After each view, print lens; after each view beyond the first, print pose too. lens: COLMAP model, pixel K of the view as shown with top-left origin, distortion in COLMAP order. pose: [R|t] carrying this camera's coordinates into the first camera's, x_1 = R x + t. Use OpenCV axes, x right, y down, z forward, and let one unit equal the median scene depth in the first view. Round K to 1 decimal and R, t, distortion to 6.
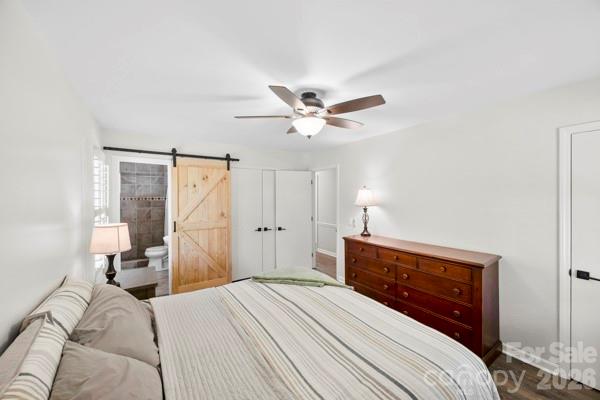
lens RADIAL K [[233.3, 0, 298.2], [0, 233.3, 199.3], [0, 0, 1]] dist [-0.000519, -0.000776]
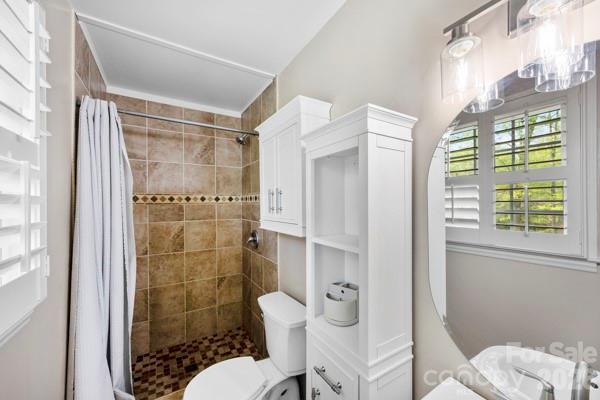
lens RADIAL K [[233.3, 0, 301.3], [0, 233.3, 201.8], [0, 0, 1]] dist [-0.000519, -0.000776]
pose [[0.999931, -0.001212, -0.011673, -0.426895], [0.001172, 0.999993, -0.003438, 0.003251], [0.011677, 0.003425, 0.999926, 0.604666]]
